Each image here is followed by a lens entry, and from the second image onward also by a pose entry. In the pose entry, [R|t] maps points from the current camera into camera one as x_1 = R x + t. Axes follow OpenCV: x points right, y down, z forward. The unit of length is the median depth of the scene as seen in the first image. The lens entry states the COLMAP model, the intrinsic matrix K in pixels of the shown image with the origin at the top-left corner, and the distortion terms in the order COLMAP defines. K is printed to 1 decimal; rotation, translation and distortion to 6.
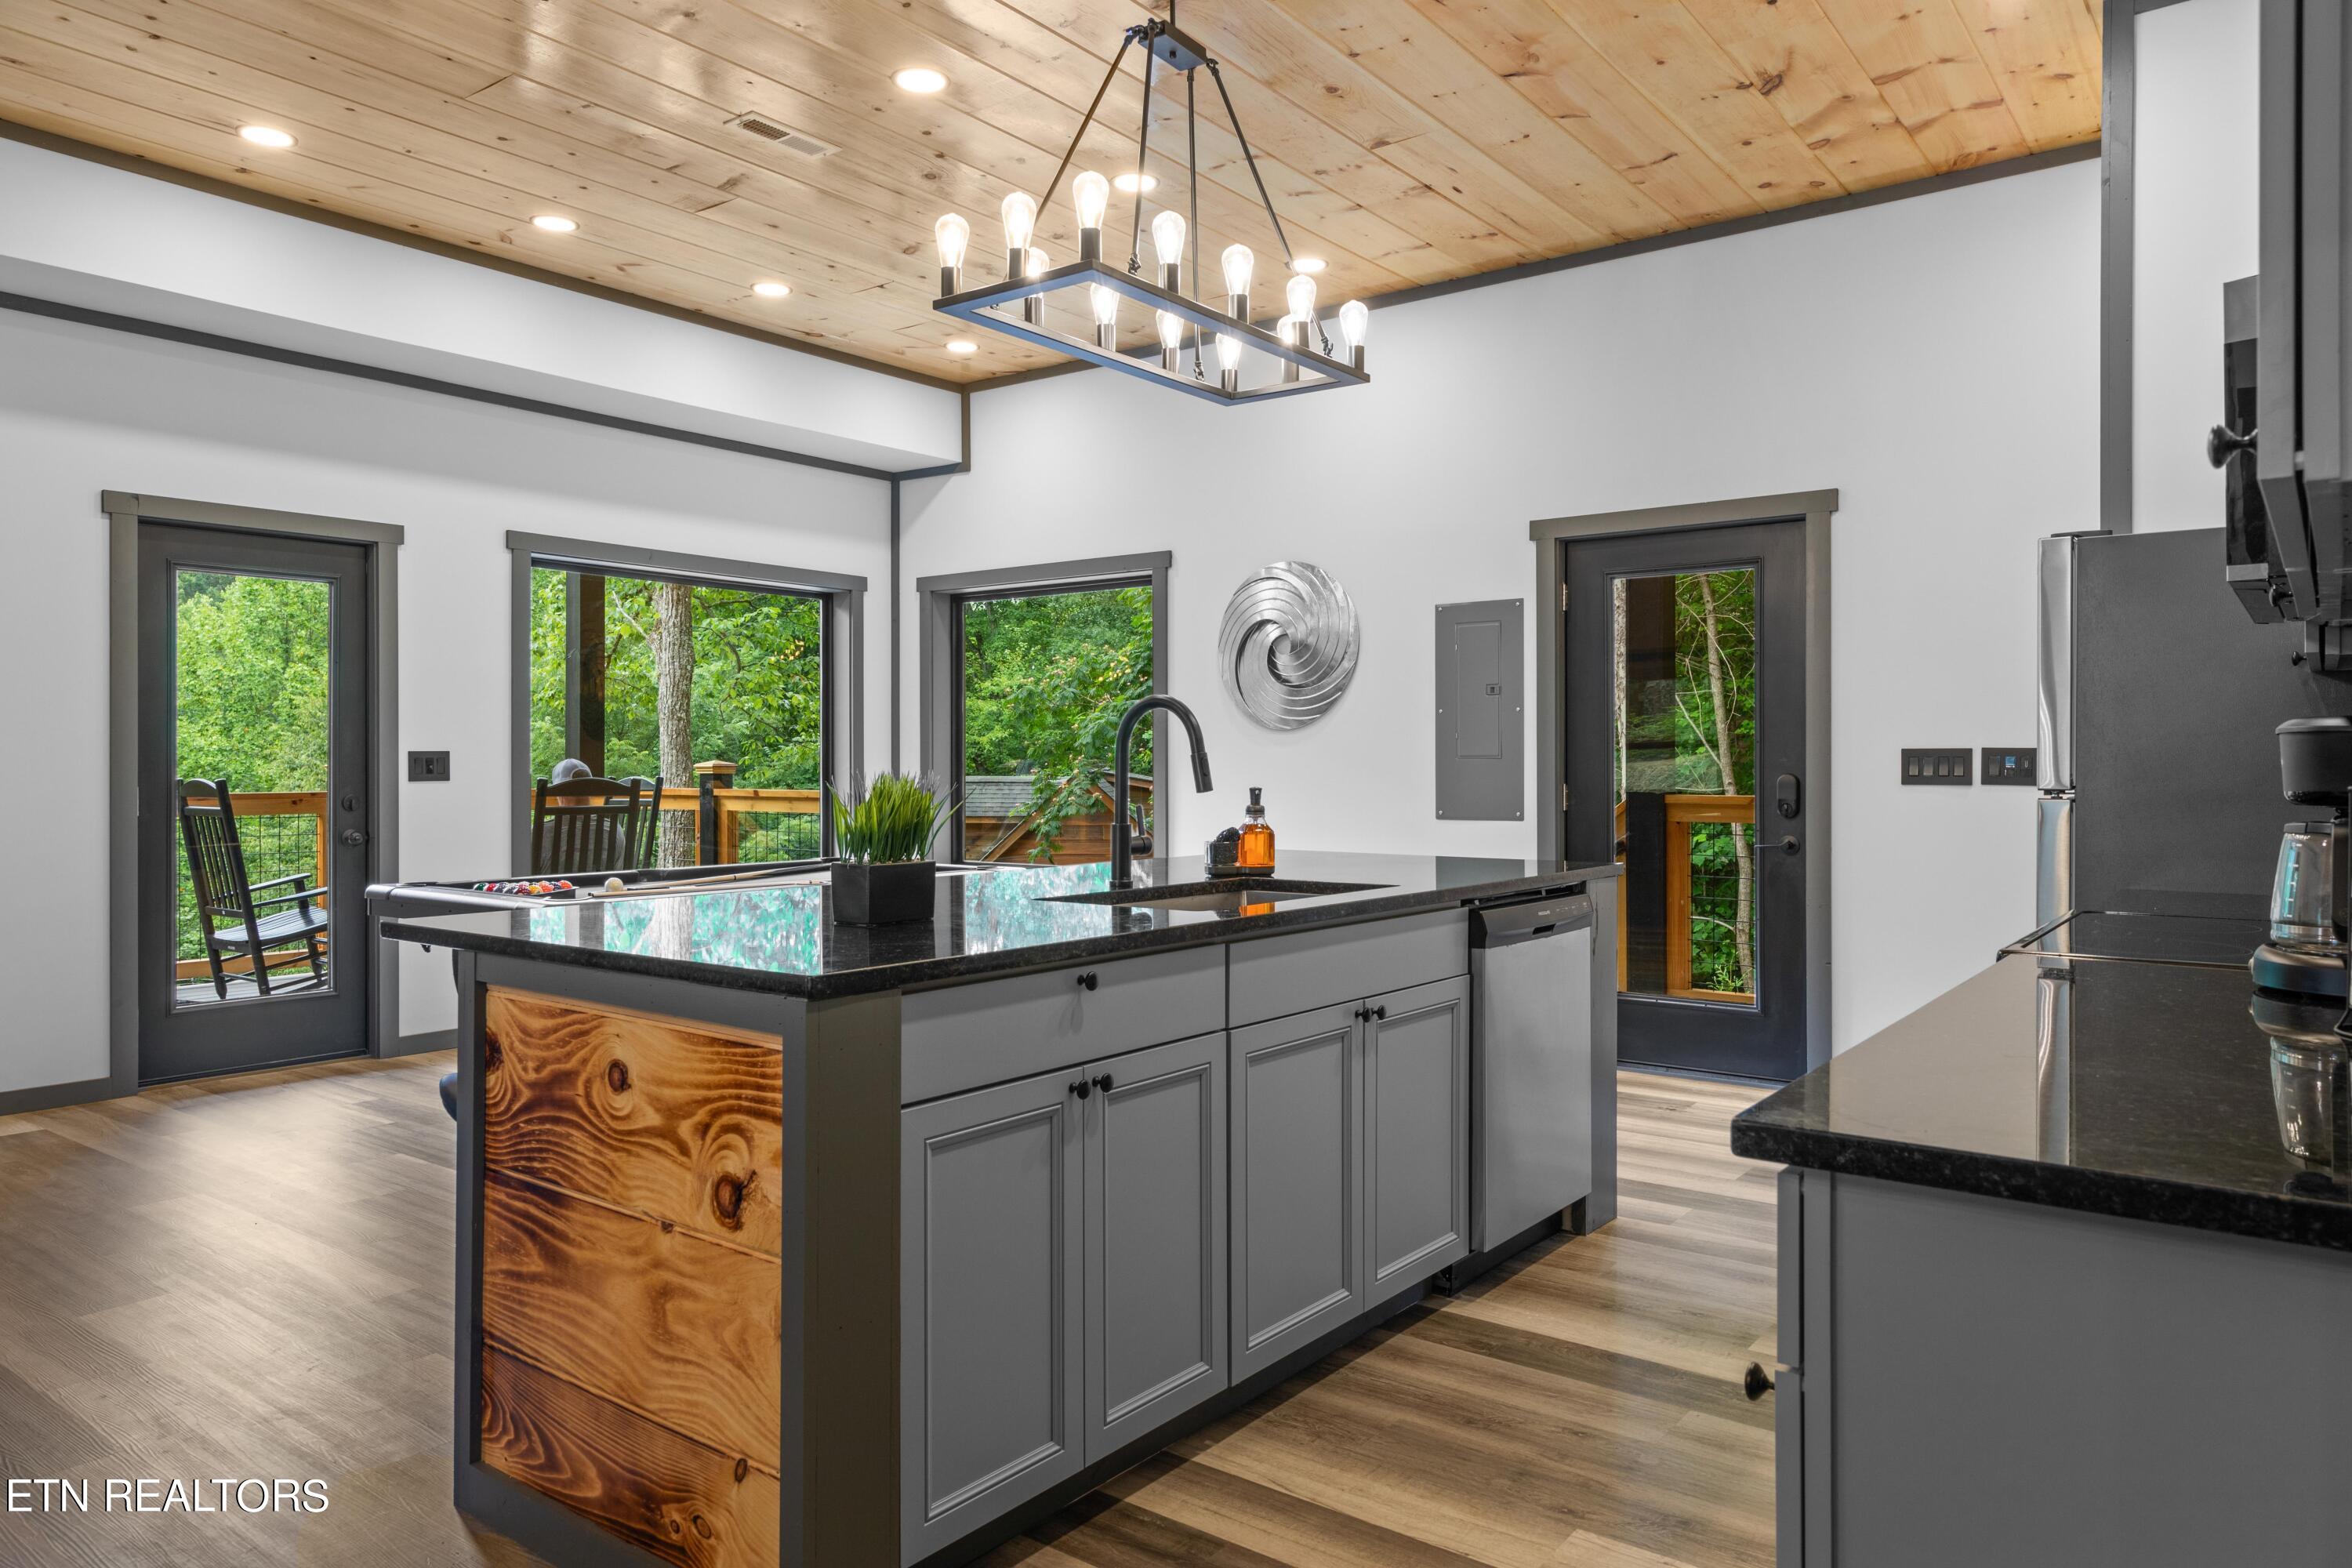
lens RADIAL K [[1526.4, 0, 1175.5], [0, 1526.4, 767.1], [0, 0, 1]] dist [0.005625, 0.000977]
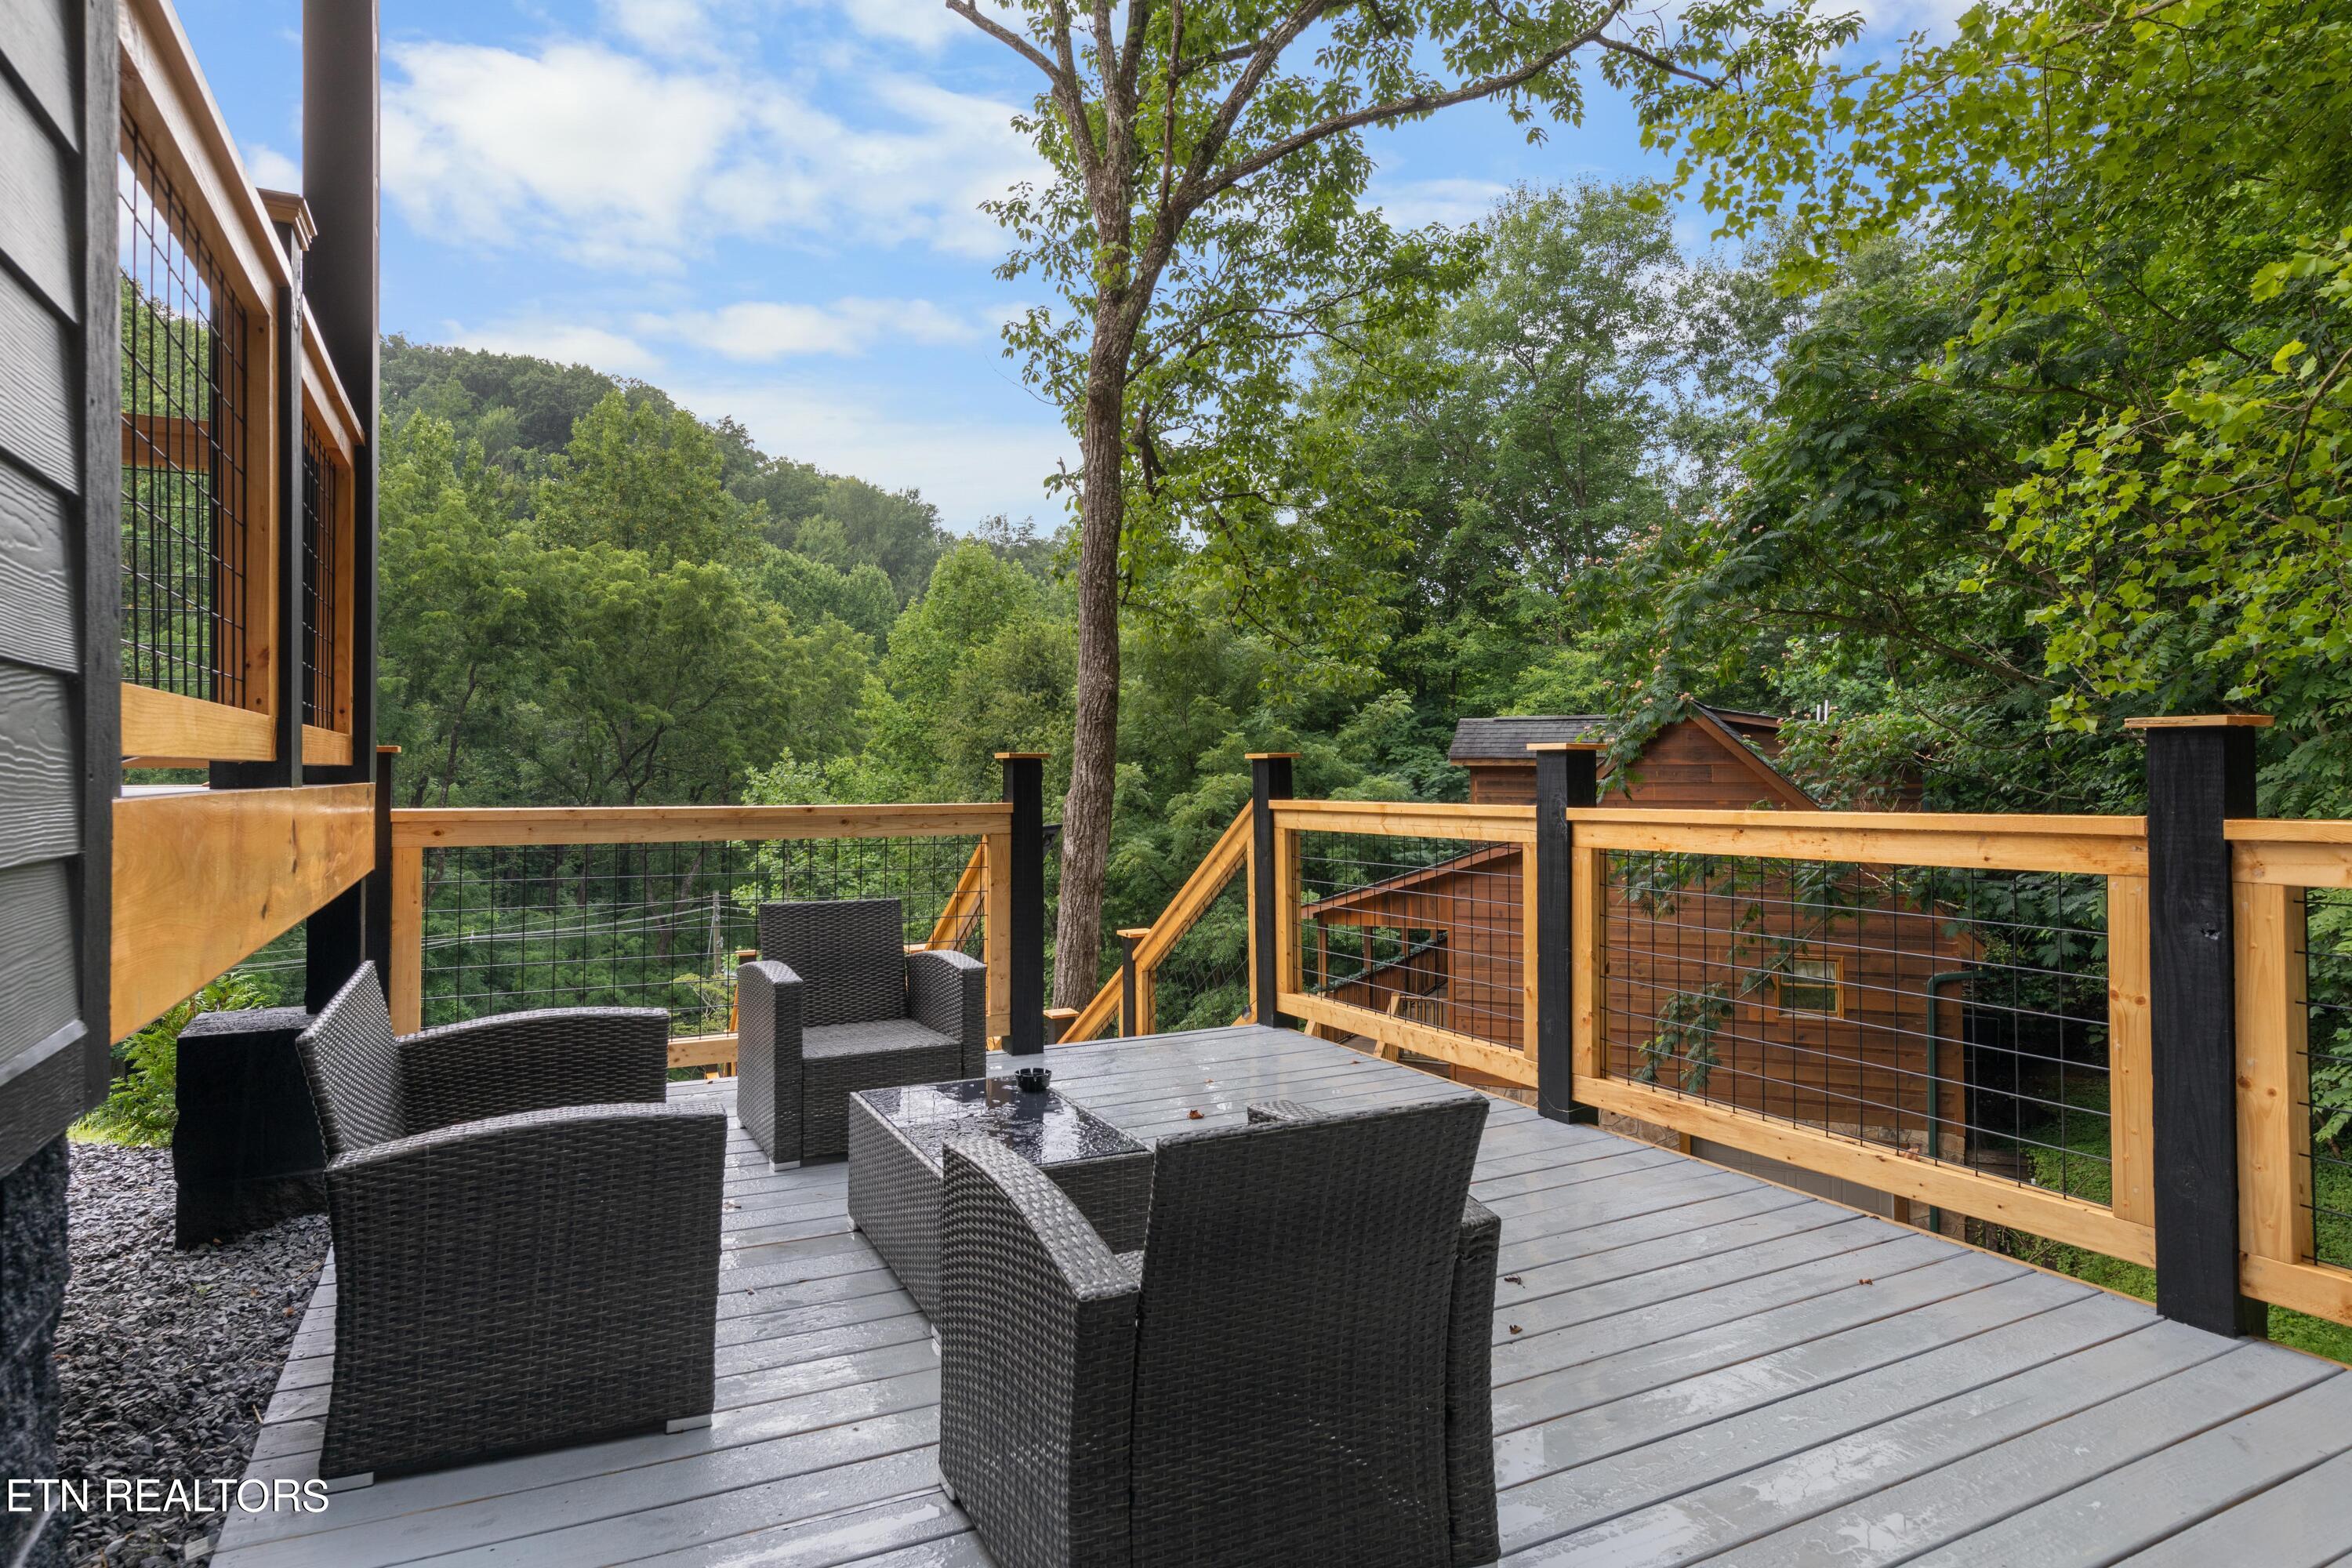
lens RADIAL K [[1306.2, 0, 1169.2], [0, 1306.2, 754.4], [0, 0, 1]] dist [0.006354, 0.000461]
pose [[0.895788, -0.009495, -0.444380, 0.014283], [0.004772, 0.999920, -0.011745, 0.246956], [0.444456, 0.008400, 0.895761, 1.673440]]
